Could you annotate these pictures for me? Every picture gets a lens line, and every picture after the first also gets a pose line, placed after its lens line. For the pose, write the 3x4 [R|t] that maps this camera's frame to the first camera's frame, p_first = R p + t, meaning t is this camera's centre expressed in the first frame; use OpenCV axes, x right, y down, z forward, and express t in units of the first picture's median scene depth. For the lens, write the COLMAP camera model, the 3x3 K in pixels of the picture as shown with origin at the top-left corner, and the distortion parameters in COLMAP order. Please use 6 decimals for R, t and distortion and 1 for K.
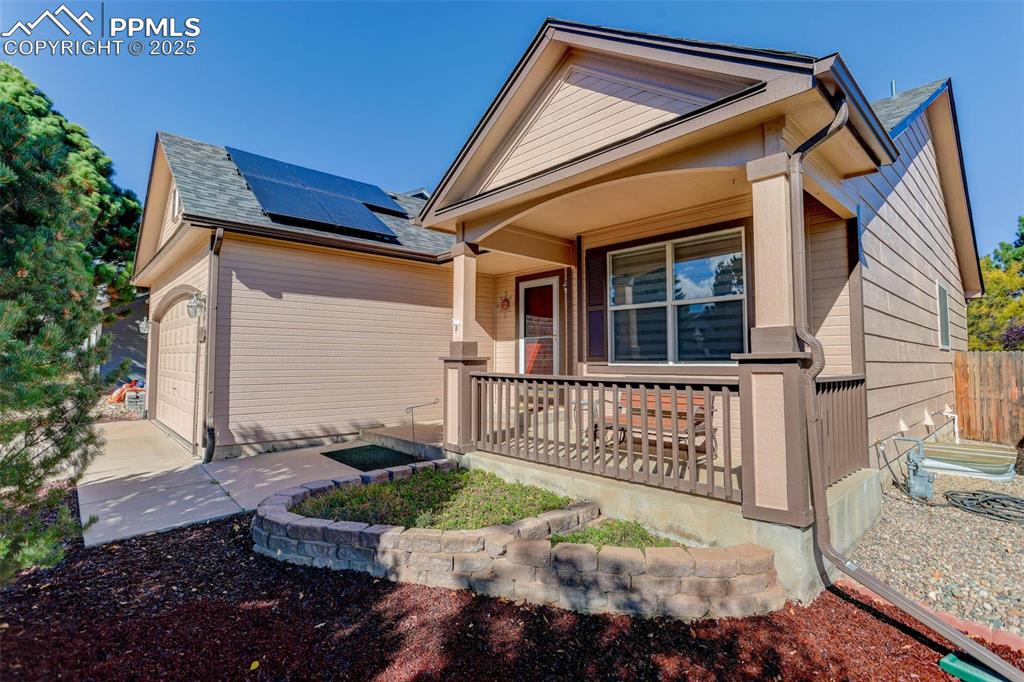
lens RADIAL K [[488.9, 0, 506.5], [0, 488.9, 328.8], [0, 0, 1]] dist [-0.050559, 0.027591]
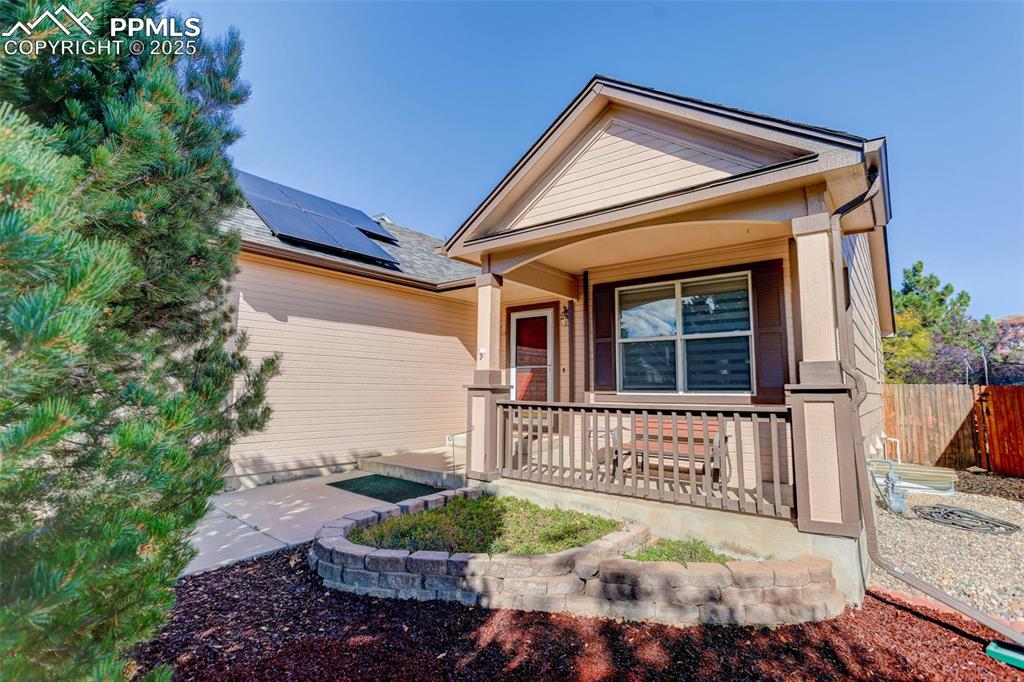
lens RADIAL K [[488.9, 0, 506.5], [0, 488.9, 328.8], [0, 0, 1]] dist [-0.050559, 0.027591]
pose [[0.989458, 0.027028, 0.142278, -0.221151], [-0.018749, 0.998070, -0.059207, 0.000073], [-0.143603, 0.055915, 0.988054, -0.019778]]
